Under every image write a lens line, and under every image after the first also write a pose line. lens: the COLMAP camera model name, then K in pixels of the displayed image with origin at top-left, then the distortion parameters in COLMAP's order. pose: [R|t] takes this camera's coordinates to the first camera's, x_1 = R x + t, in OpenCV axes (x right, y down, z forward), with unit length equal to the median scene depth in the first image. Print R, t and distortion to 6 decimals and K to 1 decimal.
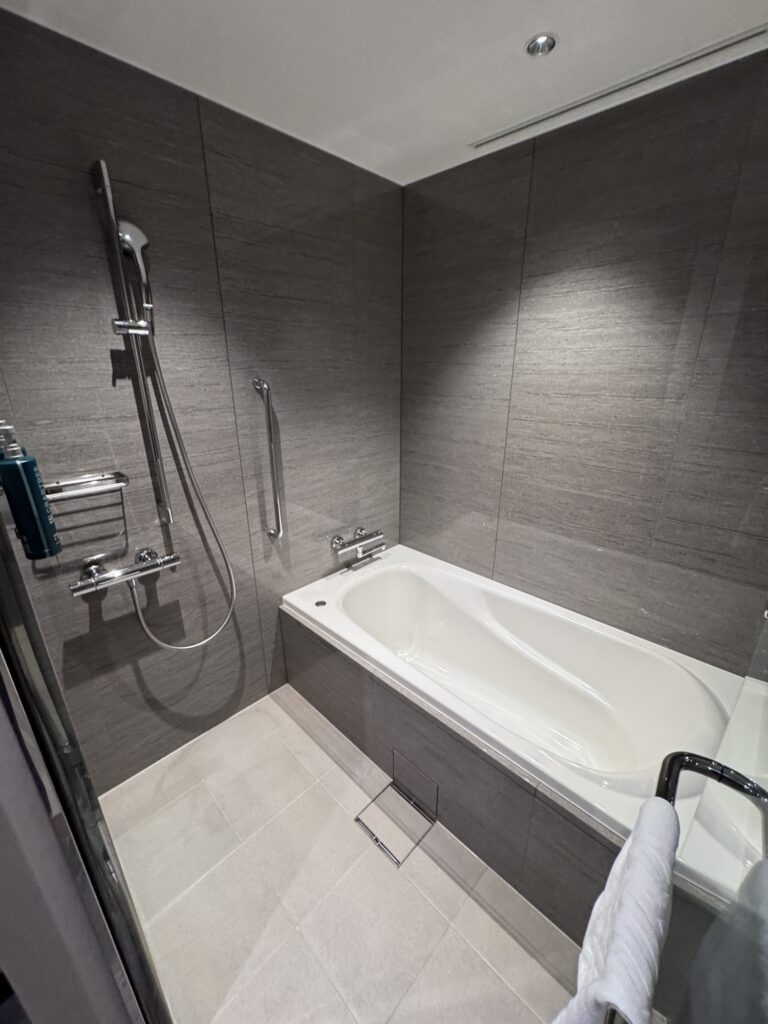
lens RADIAL K [[408.8, 0, 385.7], [0, 408.8, 516.6], [0, 0, 1]] dist [-0.003414, -0.000298]
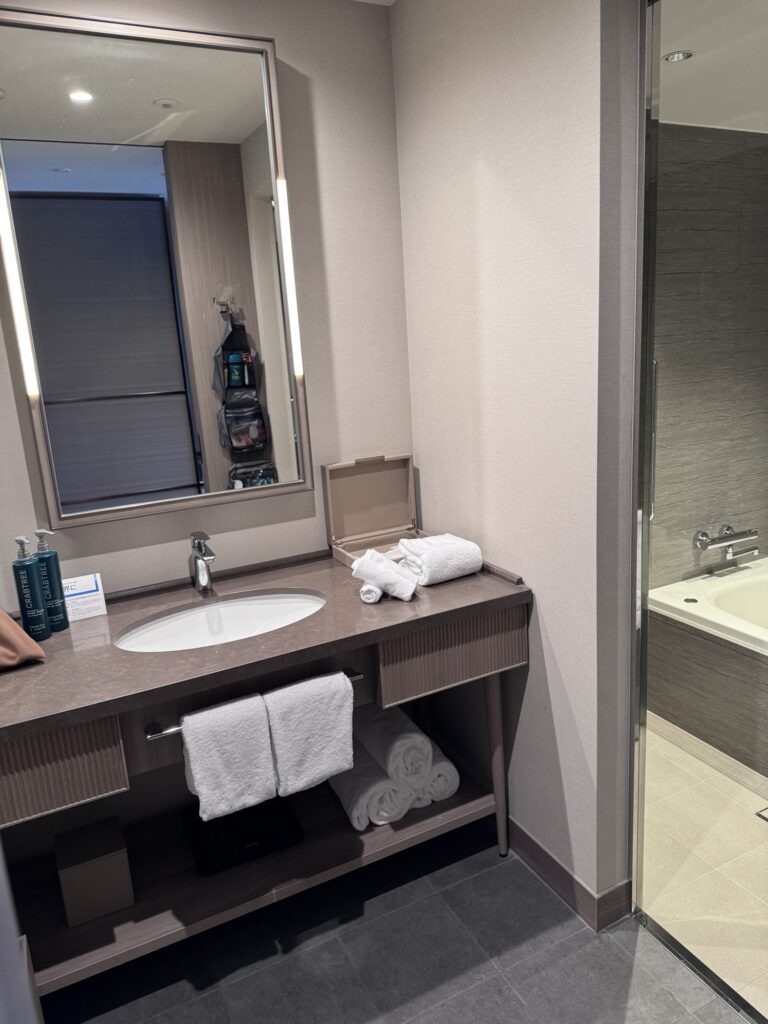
lens RADIAL K [[728.8, 0, 388.6], [0, 728.8, 511.7], [0, 0, 1]] dist [0.000183, -0.000009]
pose [[0.943775, 0.019778, -0.329996, -0.234417], [-0.056000, 0.993348, -0.100621, 0.196213], [0.325810, 0.113443, 0.938604, -0.632722]]
